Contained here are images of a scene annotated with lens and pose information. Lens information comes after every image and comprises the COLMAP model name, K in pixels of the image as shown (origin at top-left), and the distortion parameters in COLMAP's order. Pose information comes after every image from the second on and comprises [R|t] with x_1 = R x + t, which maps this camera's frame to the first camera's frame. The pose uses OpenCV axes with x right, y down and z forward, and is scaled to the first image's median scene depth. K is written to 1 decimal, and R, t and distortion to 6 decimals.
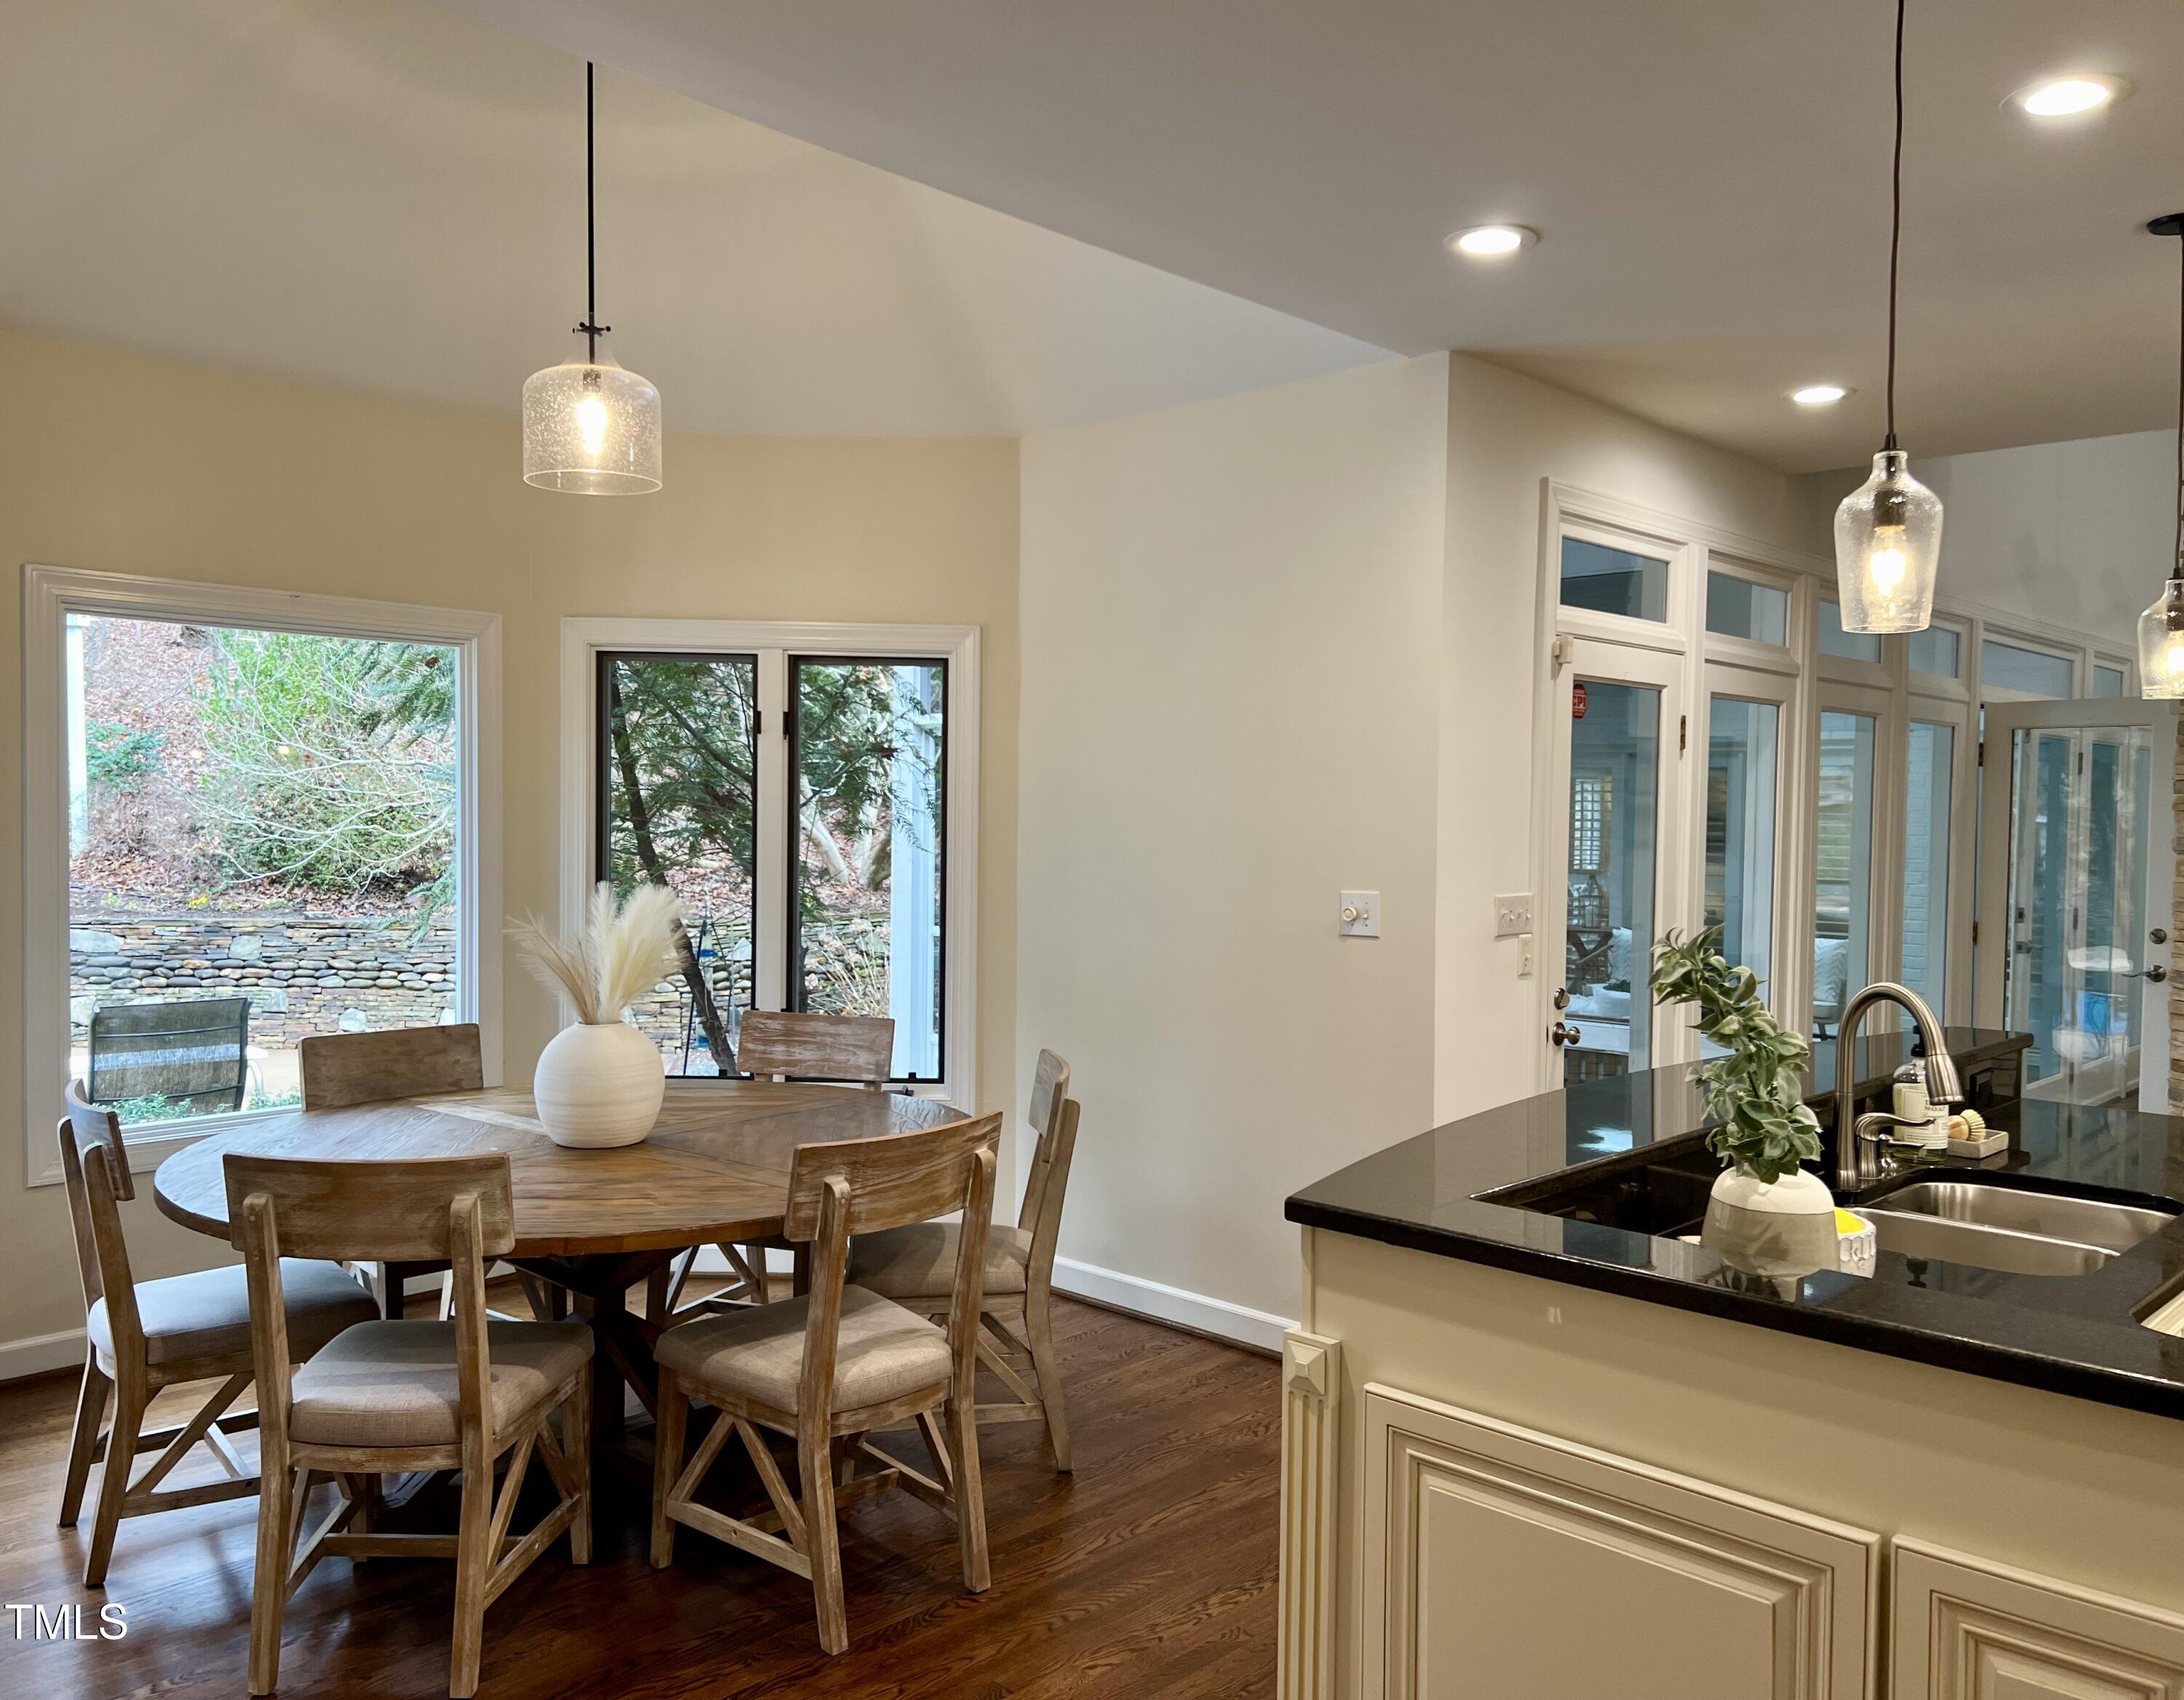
lens RADIAL K [[1784.0, 0, 1087.9], [0, 1784.0, 852.2], [0, 0, 1]] dist [0.039409, -0.005276]
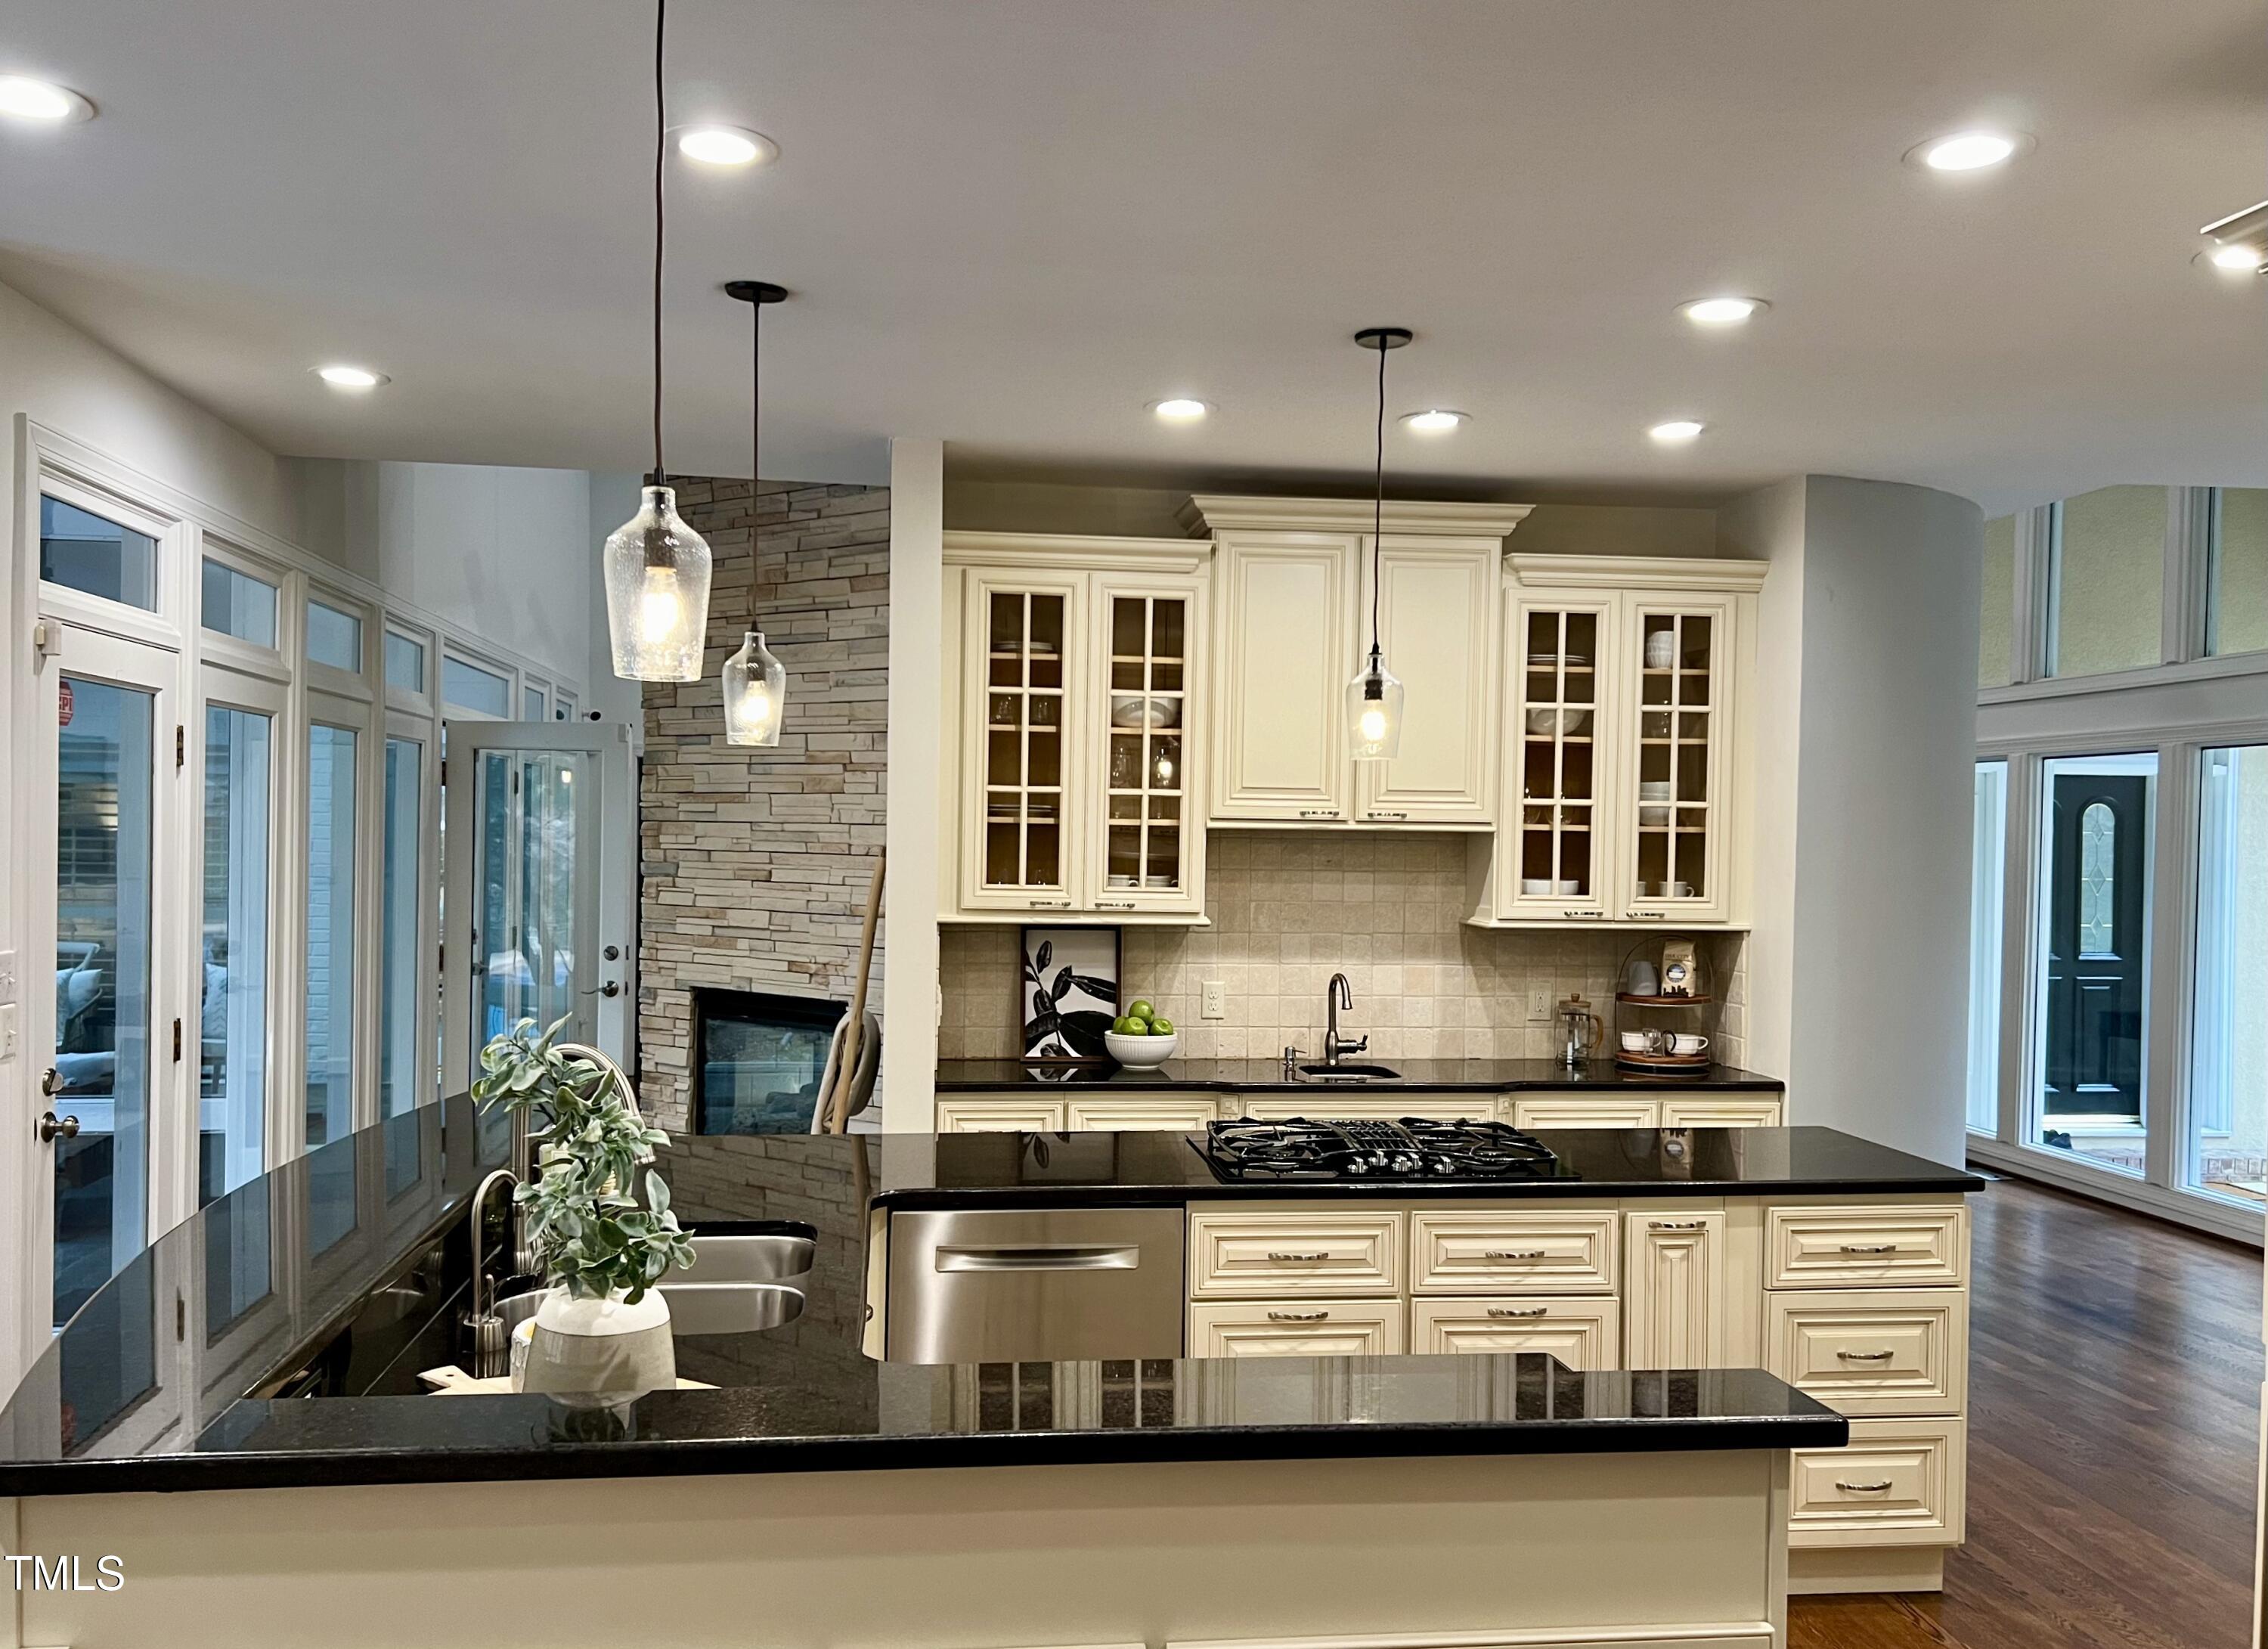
lens RADIAL K [[1894.4, 0, 1046.7], [0, 1894.4, 866.7], [0, 0, 1]] dist [0.088074, -0.000985]
pose [[0.648412, -0.016502, 0.761111, -0.099051], [0.008273, 0.999859, 0.014629, -0.021392], [-0.761245, -0.003189, 0.648457, 0.113189]]
